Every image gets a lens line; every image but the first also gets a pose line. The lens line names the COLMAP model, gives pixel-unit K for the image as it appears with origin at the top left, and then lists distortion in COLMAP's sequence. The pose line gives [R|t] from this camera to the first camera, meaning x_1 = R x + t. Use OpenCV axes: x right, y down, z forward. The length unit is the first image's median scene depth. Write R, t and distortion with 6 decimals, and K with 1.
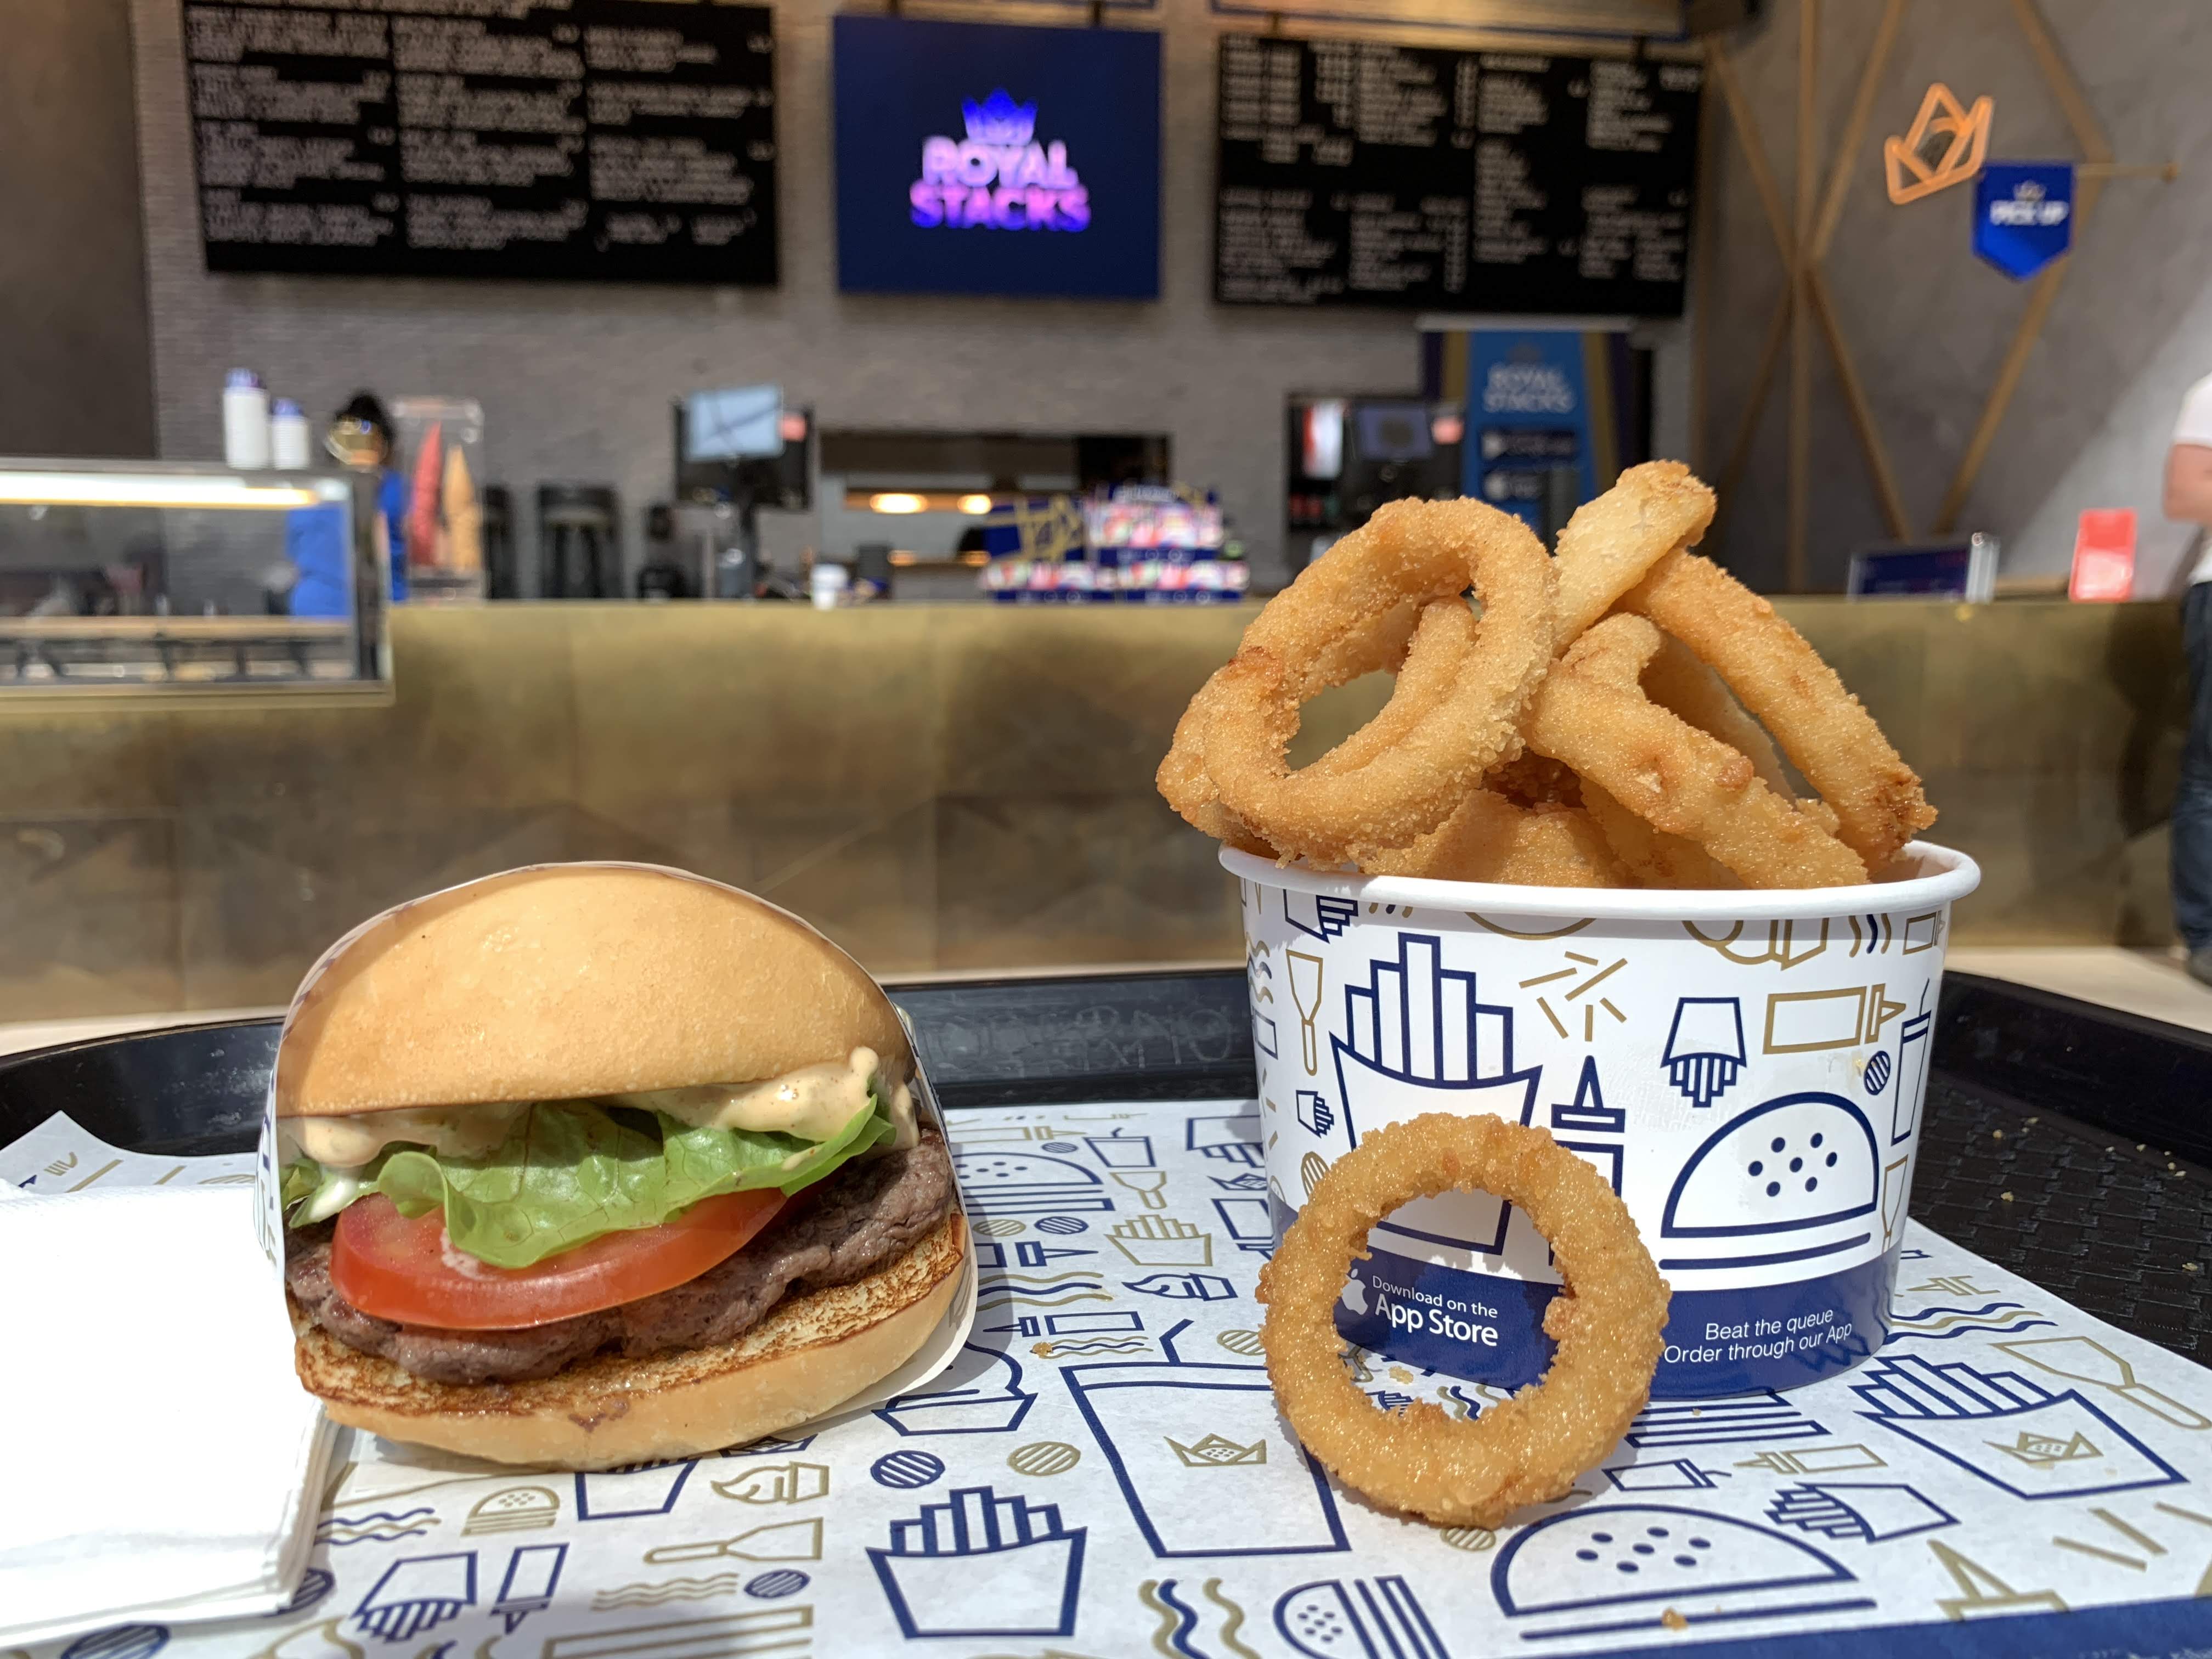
lens RADIAL K [[1678.8, 0, 1106.0], [0, 1678.8, 829.5], [0, 0, 1]] dist [-0.069090, 0.077916]
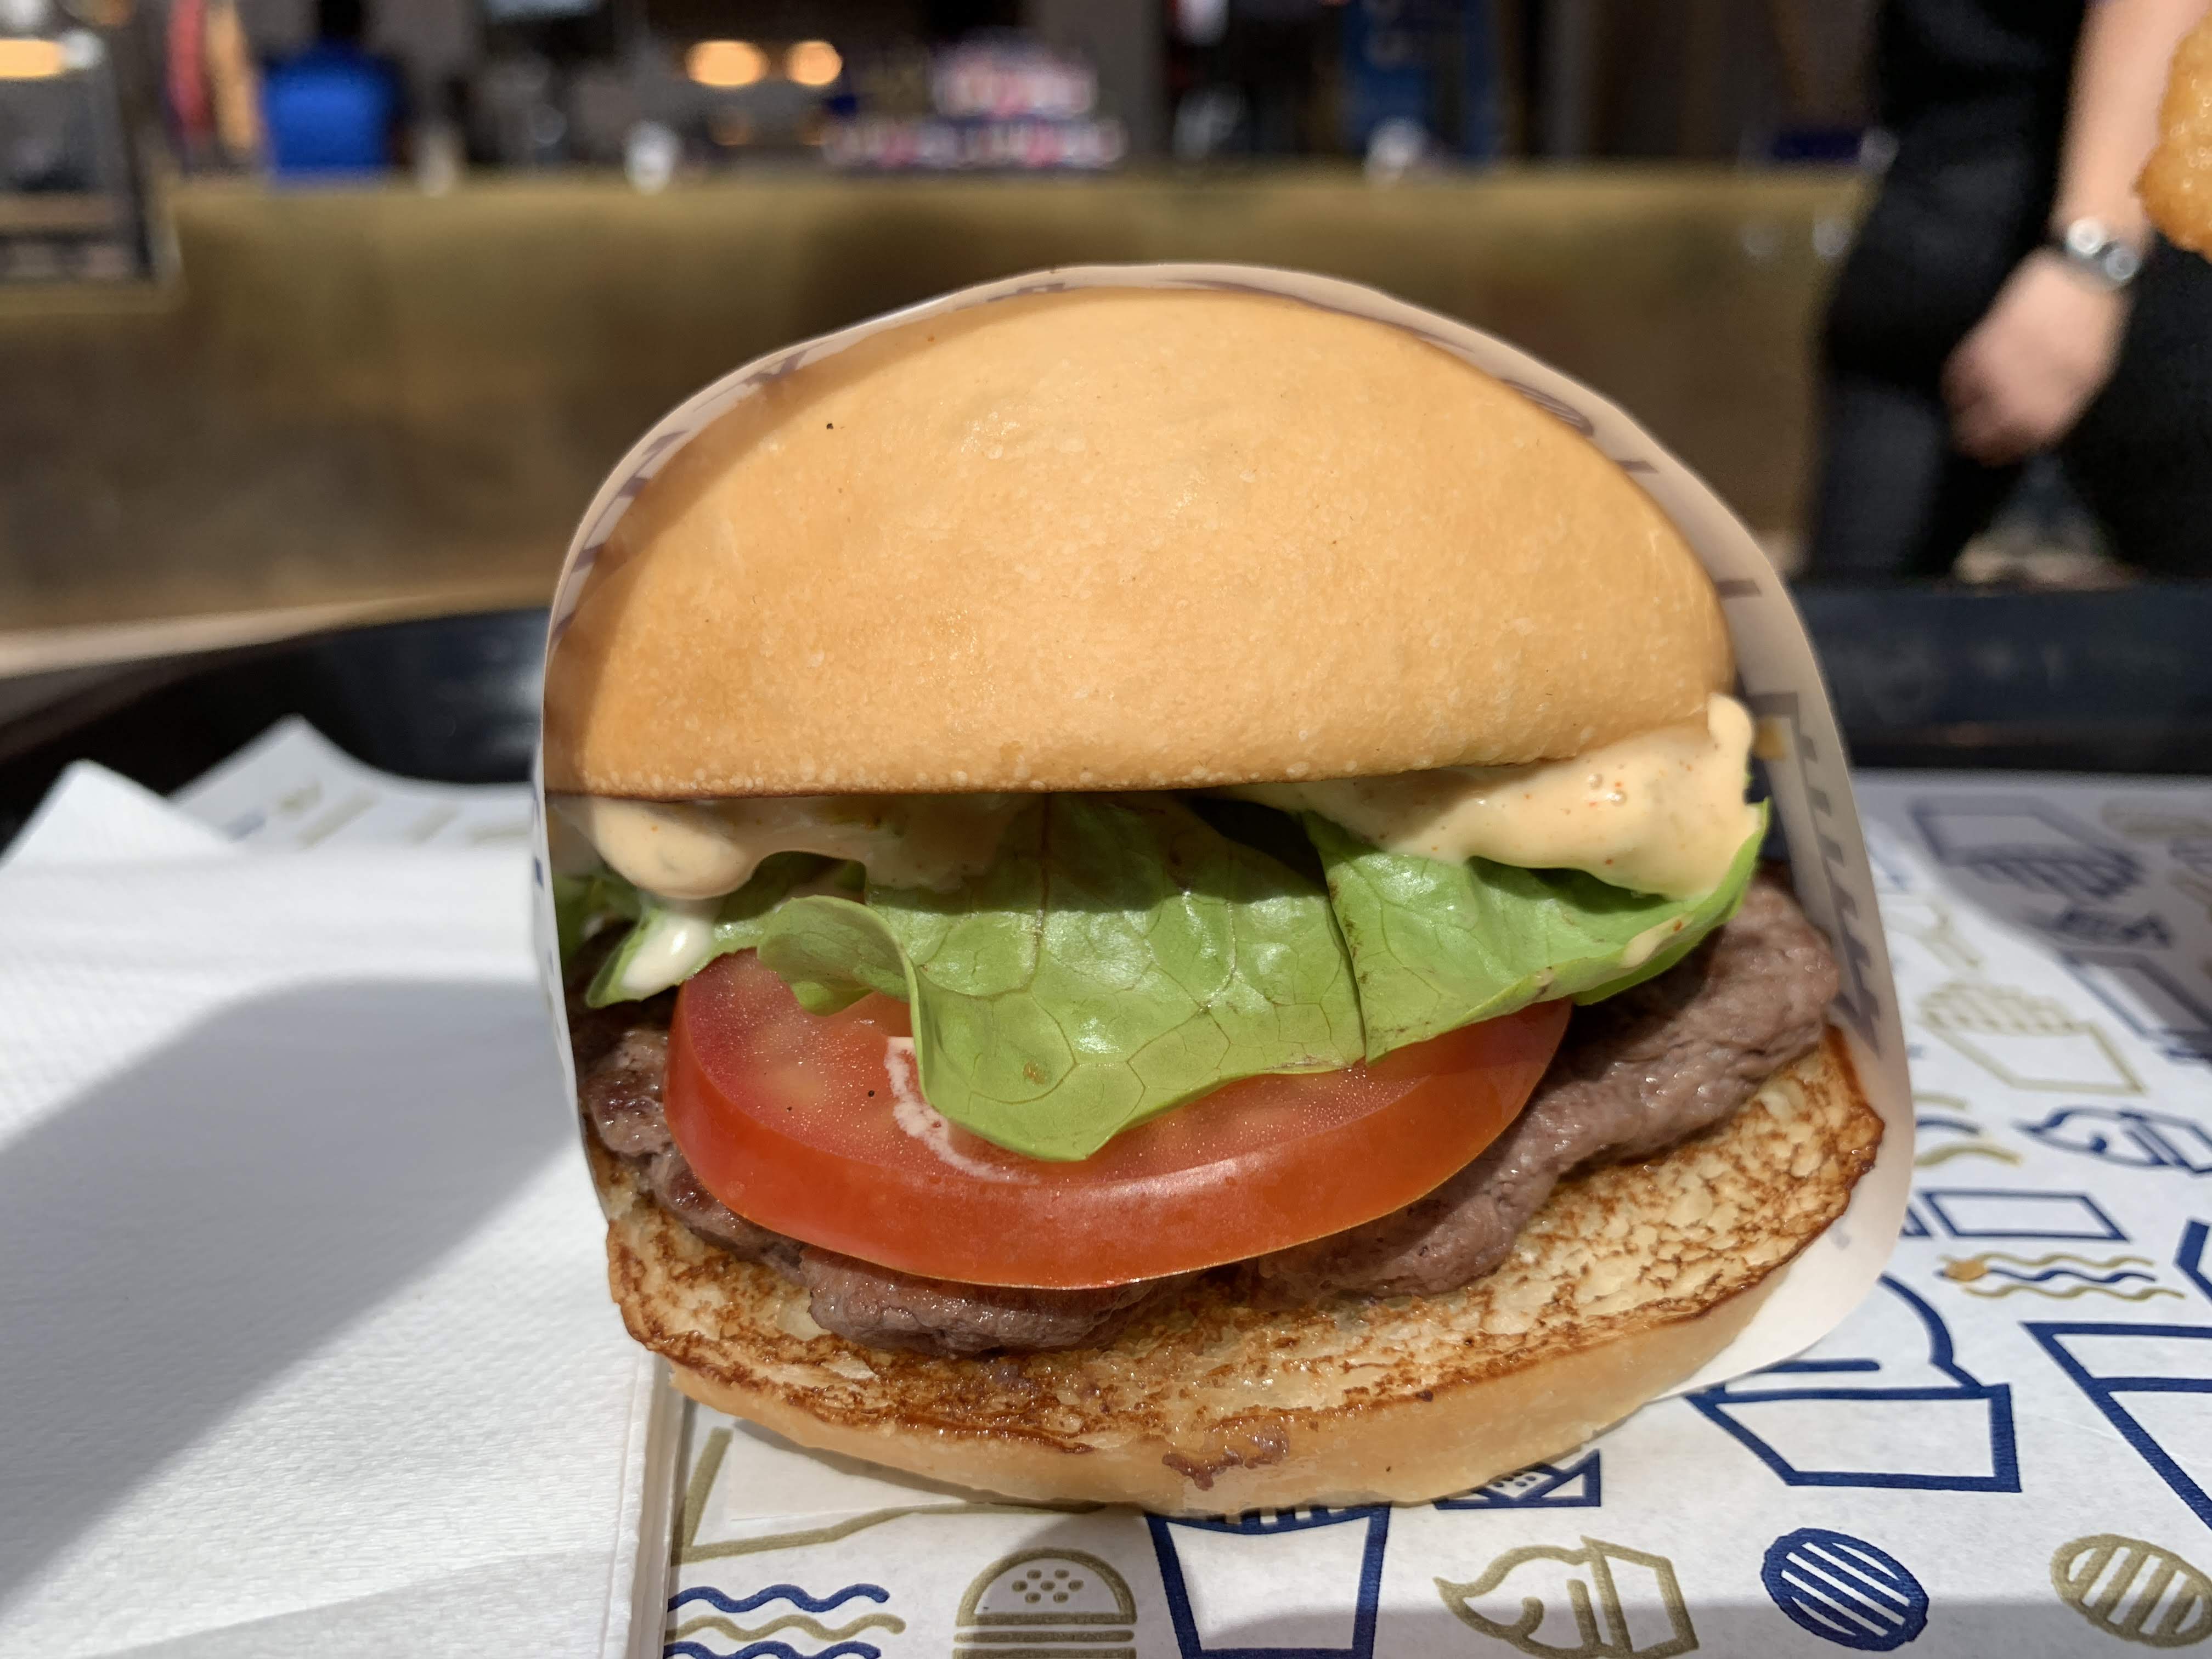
lens RADIAL K [[1601.6, 0, 1106.0], [0, 1601.6, 829.5], [0, 0, 1]] dist [0.108496, -0.381861]
pose [[0.987478, 0.053027, -0.148578, -0.280422], [-0.017349, 0.972606, 0.231811, 0.073471], [0.156800, -0.226331, 0.961347, 0.594571]]
